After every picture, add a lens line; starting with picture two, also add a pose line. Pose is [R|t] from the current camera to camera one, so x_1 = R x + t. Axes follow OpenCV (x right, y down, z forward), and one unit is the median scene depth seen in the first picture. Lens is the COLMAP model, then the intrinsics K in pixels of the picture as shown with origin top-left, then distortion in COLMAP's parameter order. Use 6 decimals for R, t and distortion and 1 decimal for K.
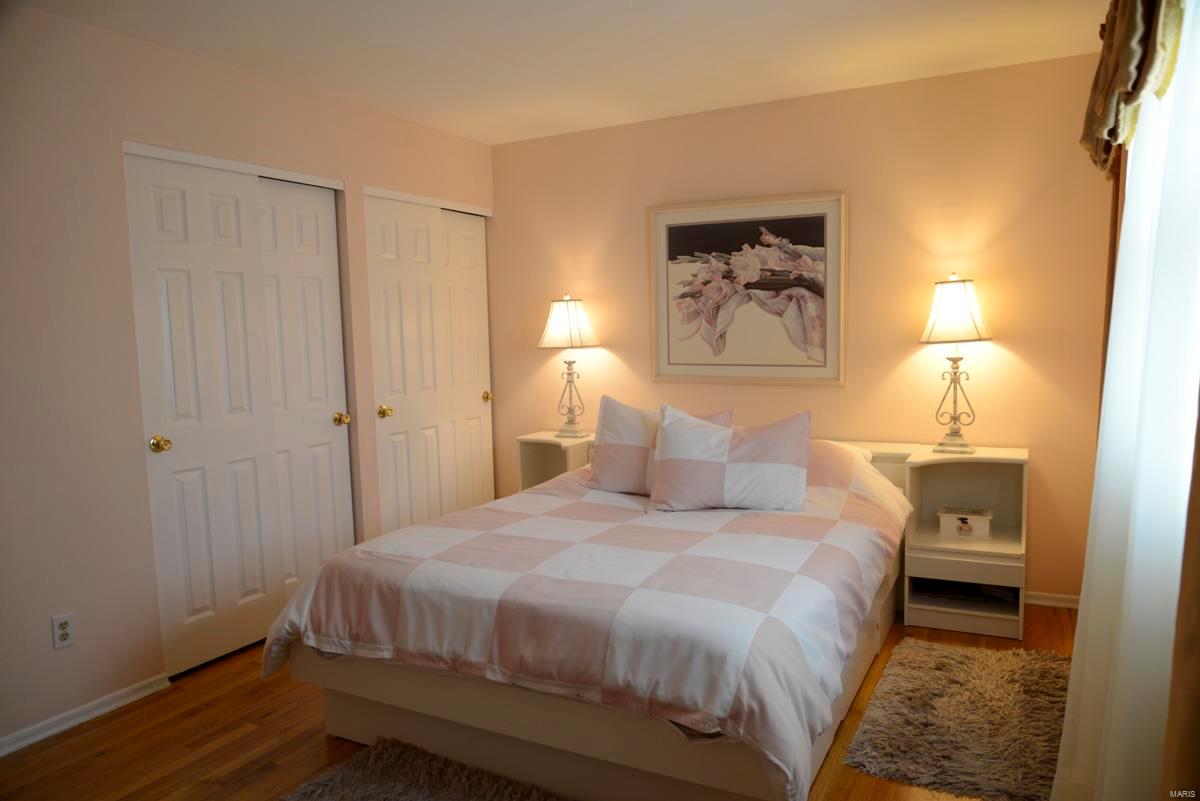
lens RADIAL K [[818.0, 0, 600.0], [0, 818.0, 400.5], [0, 0, 1]] dist [-0.036063, -0.000360]
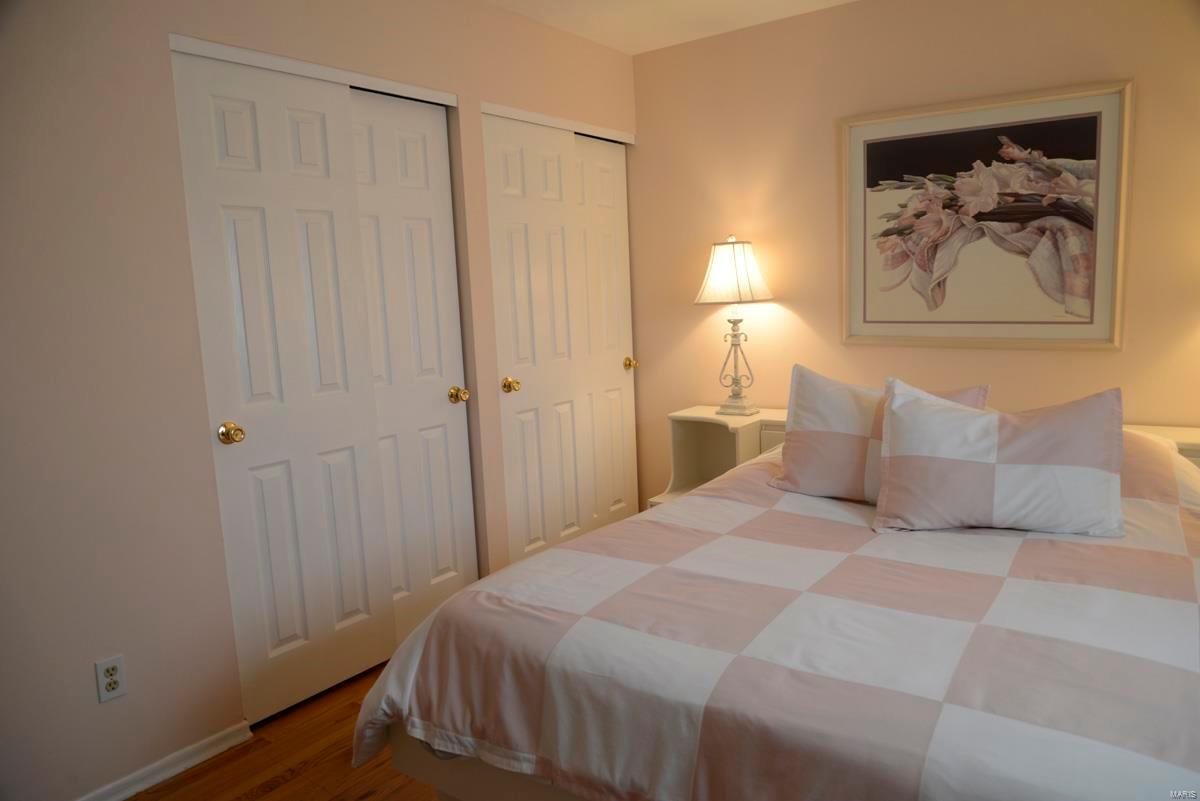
lens RADIAL K [[814.7, 0, 600.0], [0, 814.7, 400.5], [0, 0, 1]] dist [-0.036913, -0.000150]
pose [[0.990392, 0.000710, -0.138289, -0.063969], [0.006177, 0.998761, 0.049370, -0.010287], [0.138153, -0.049750, 0.989161, 0.211740]]
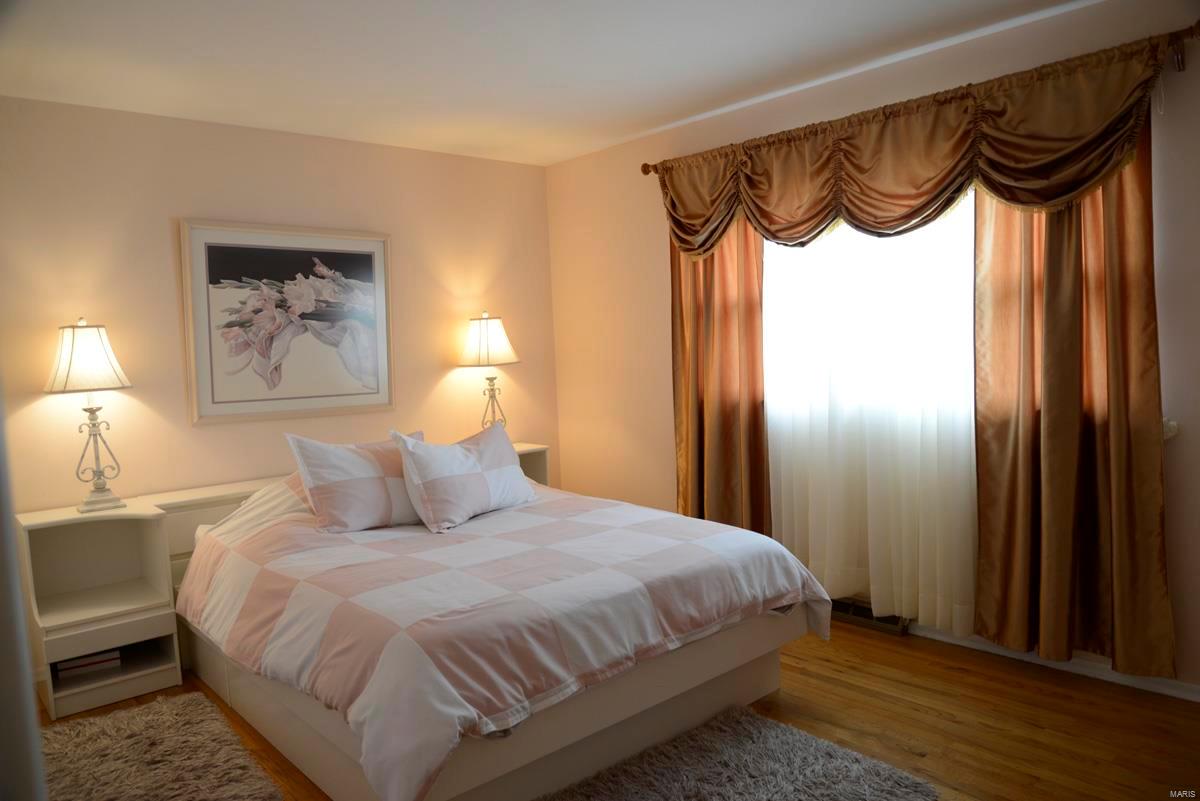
lens RADIAL K [[826.3, 0, 602.8], [0, 826.3, 383.5], [0, 0, 1]] dist [-0.047060, -0.000387]
pose [[0.338985, -0.032024, 0.940246, -0.634244], [0.117418, 0.993046, -0.008511, -0.010530], [-0.933436, 0.113287, 0.340388, 0.348891]]
